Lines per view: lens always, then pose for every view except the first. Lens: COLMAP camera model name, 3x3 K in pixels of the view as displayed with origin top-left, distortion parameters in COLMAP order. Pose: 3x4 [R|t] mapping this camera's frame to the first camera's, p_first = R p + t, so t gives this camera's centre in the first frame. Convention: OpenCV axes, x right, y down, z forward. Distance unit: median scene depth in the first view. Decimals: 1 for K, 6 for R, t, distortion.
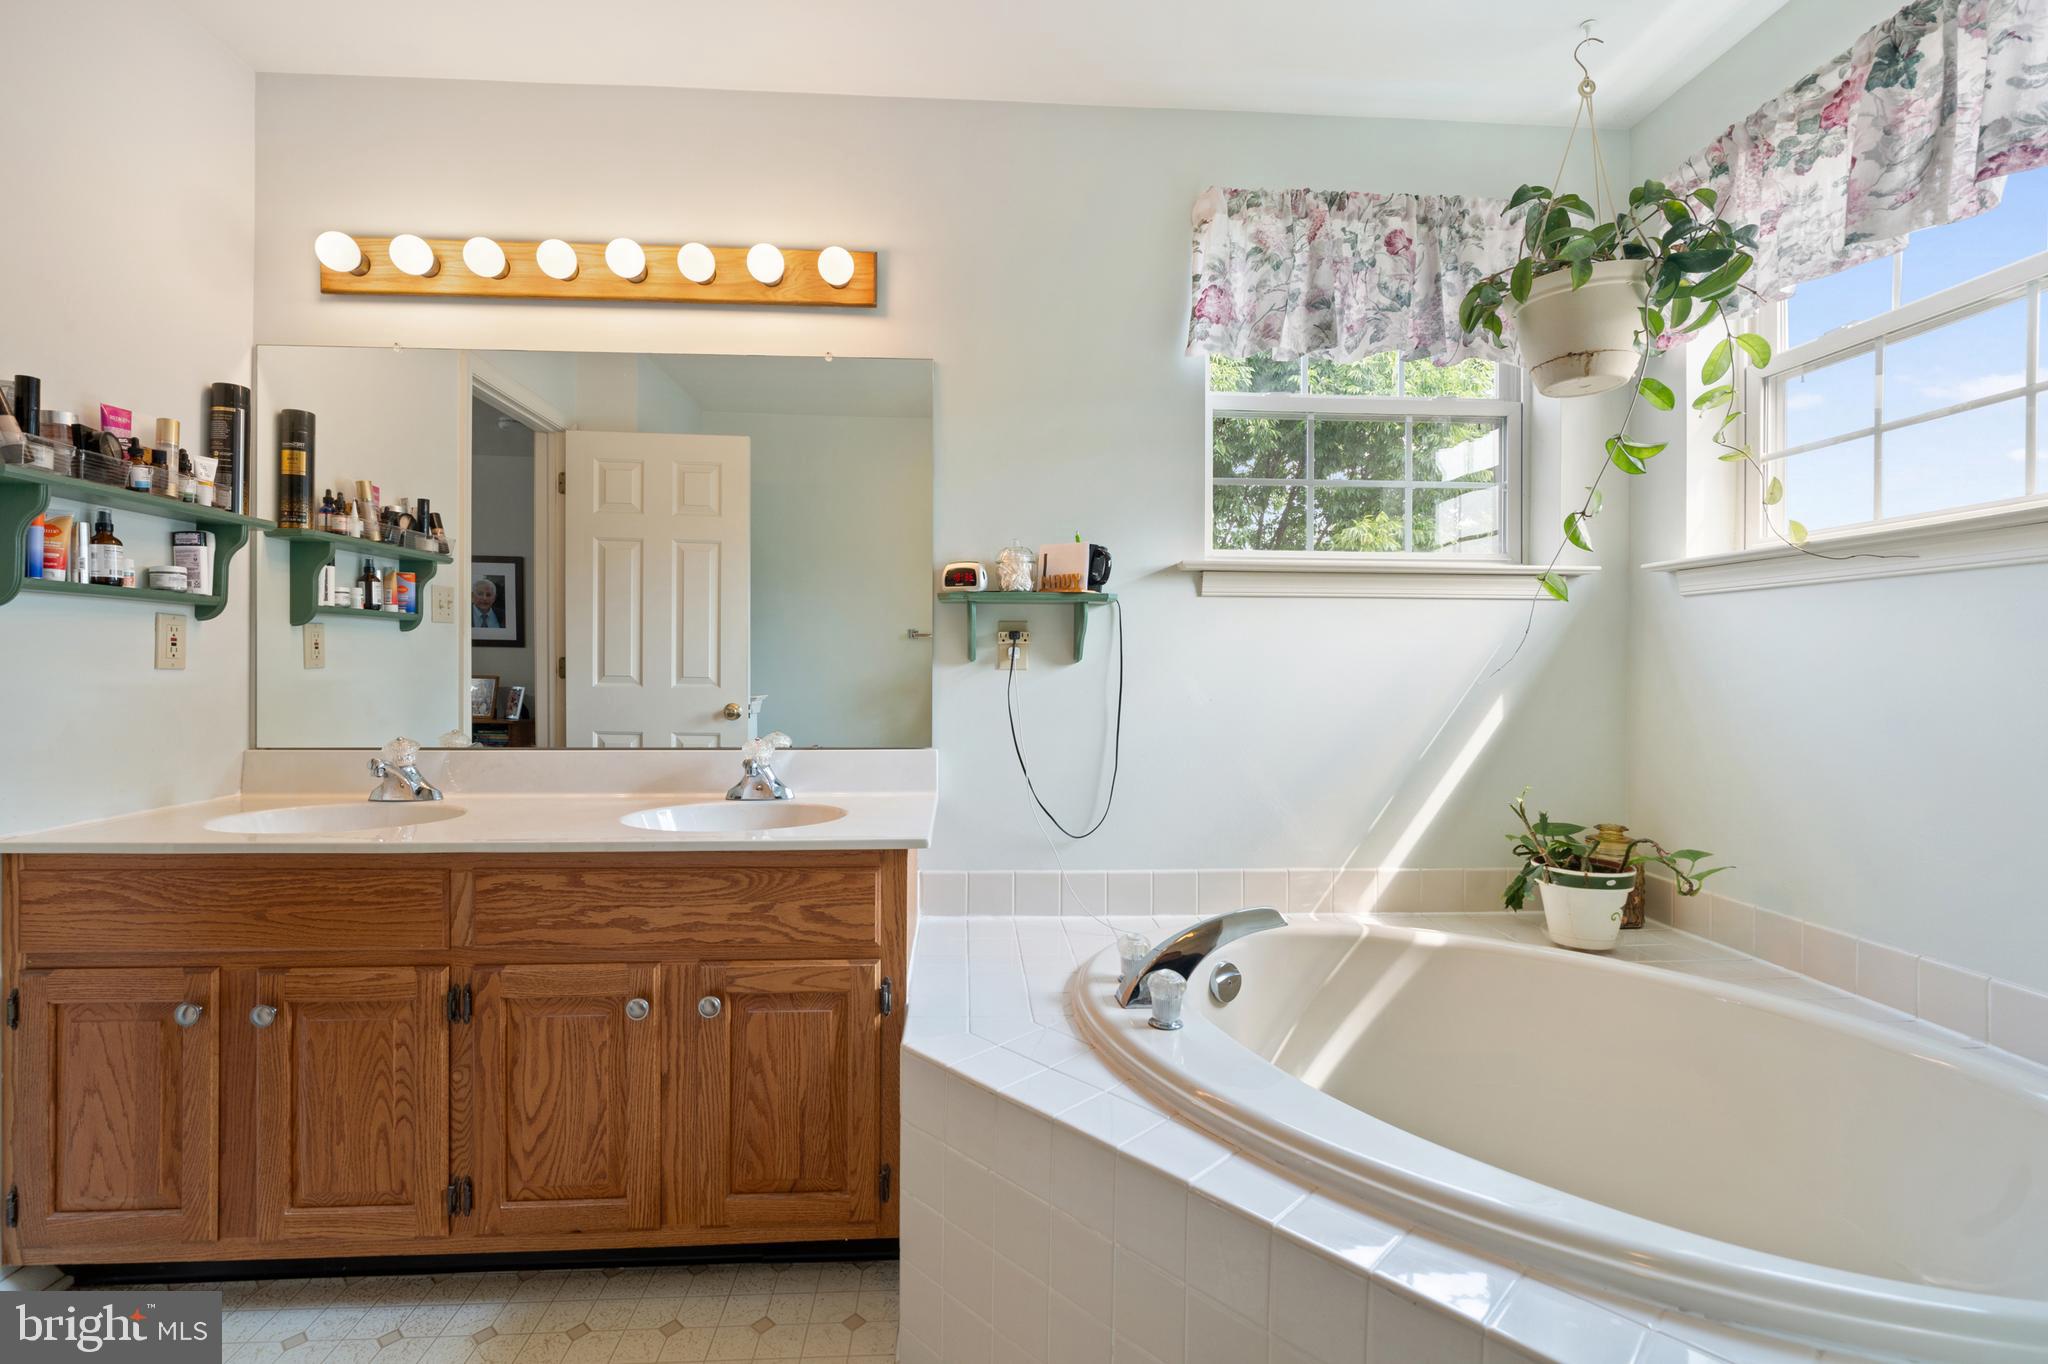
lens RADIAL K [[920.5, 0, 1004.2], [0, 920.5, 664.6], [0, 0, 1]] dist [-0.003549, 0.000243]
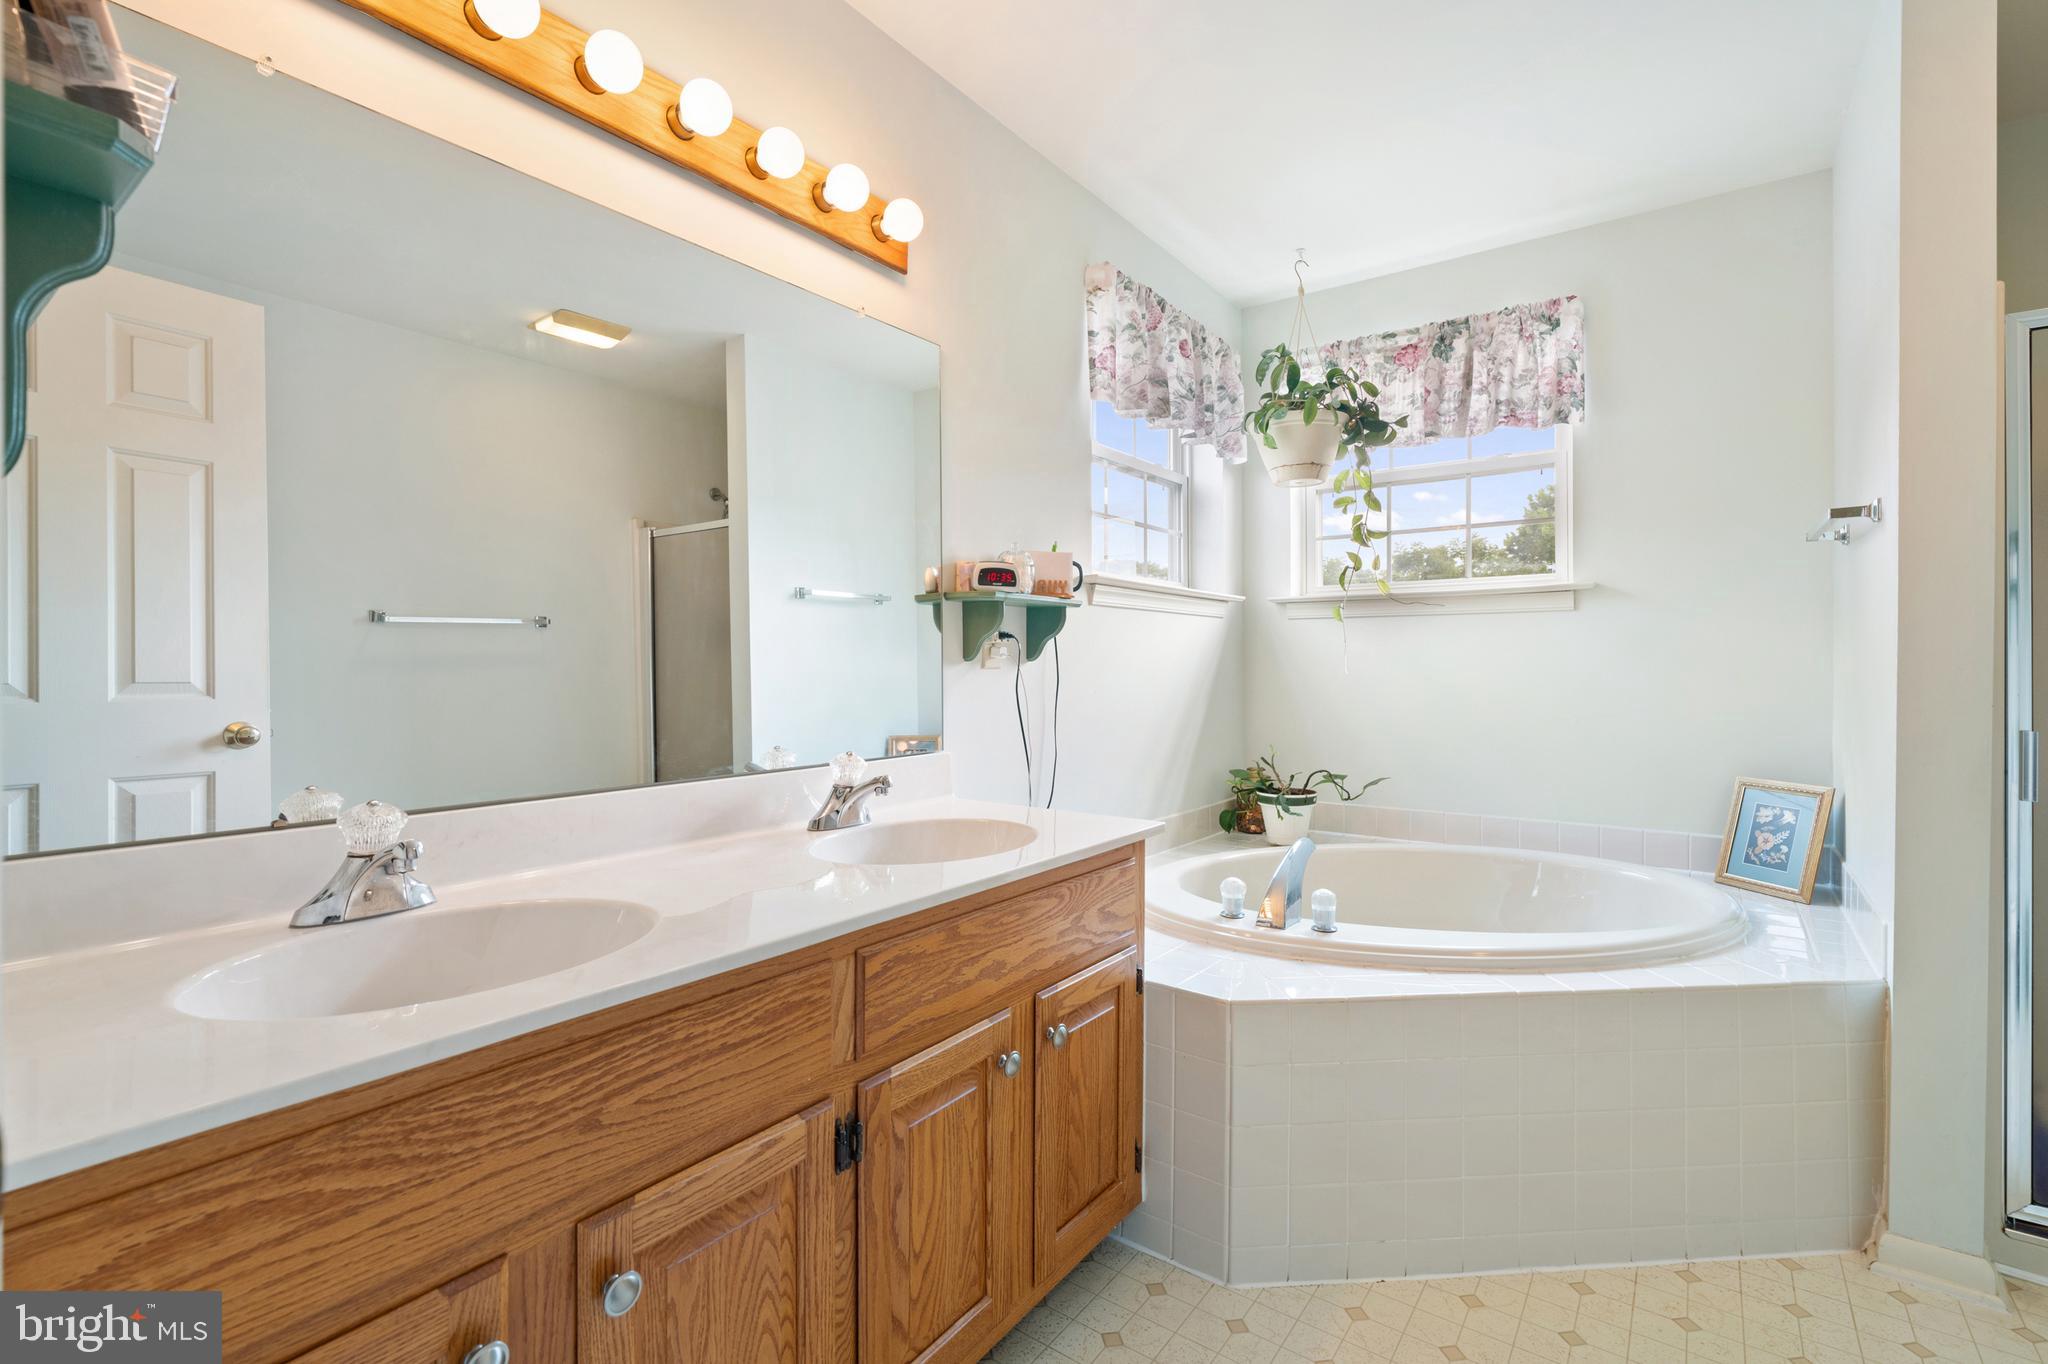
lens RADIAL K [[920.5, 0, 1004.2], [0, 920.5, 664.6], [0, 0, 1]] dist [-0.003549, 0.000243]
pose [[0.645724, -0.003818, 0.763562, -1.045874], [-0.001067, 0.999982, 0.005903, -0.005429], [-0.763570, -0.004627, 0.645708, 0.444523]]
